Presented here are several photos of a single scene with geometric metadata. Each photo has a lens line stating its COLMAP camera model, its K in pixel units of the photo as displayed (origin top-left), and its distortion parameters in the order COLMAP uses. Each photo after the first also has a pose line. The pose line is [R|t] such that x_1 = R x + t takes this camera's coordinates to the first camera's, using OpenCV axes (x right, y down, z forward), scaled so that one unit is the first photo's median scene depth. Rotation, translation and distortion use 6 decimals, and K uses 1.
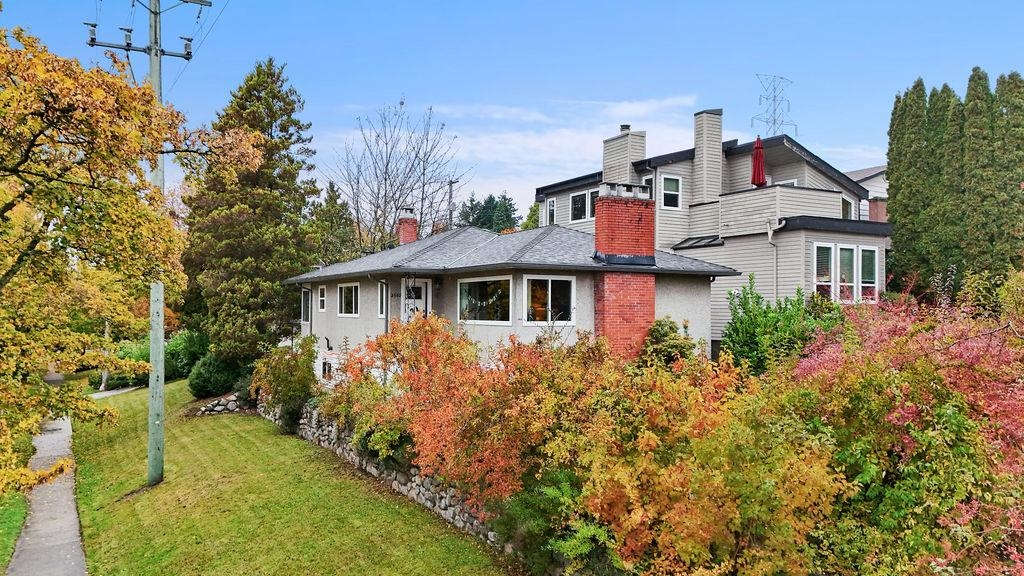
lens RADIAL K [[755.6, 0, 512.0], [0, 755.6, 288.0], [0, 0, 1]] dist [0.038317, -0.004060]
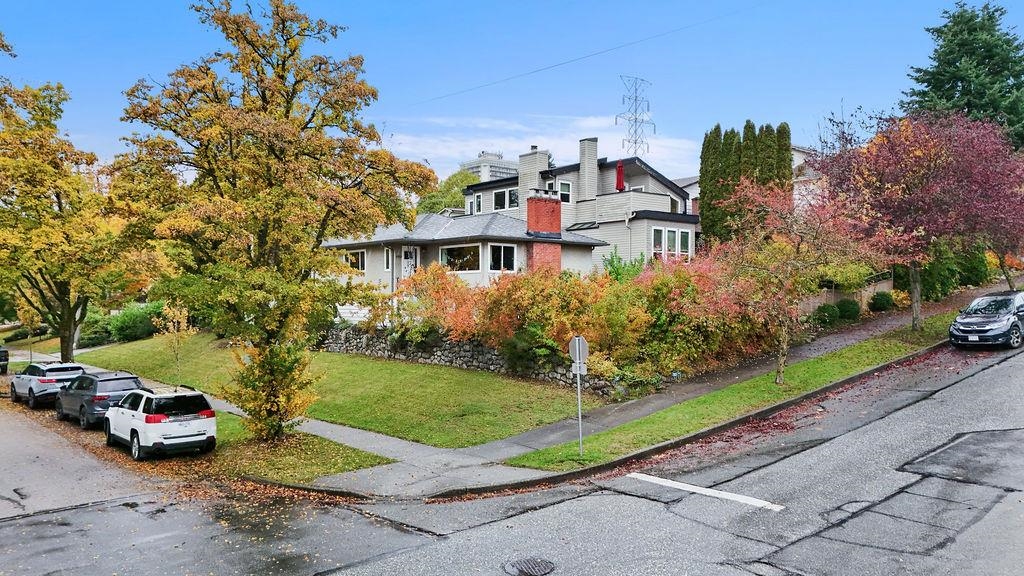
lens RADIAL K [[768.6, 0, 512.0], [0, 768.6, 288.0], [0, 0, 1]] dist [0.053204, -0.005272]
pose [[0.985174, -0.000788, 0.171555, -0.184186], [-0.002105, 0.999859, 0.016682, 0.045088], [-0.171544, -0.016796, 0.985033, -0.580355]]
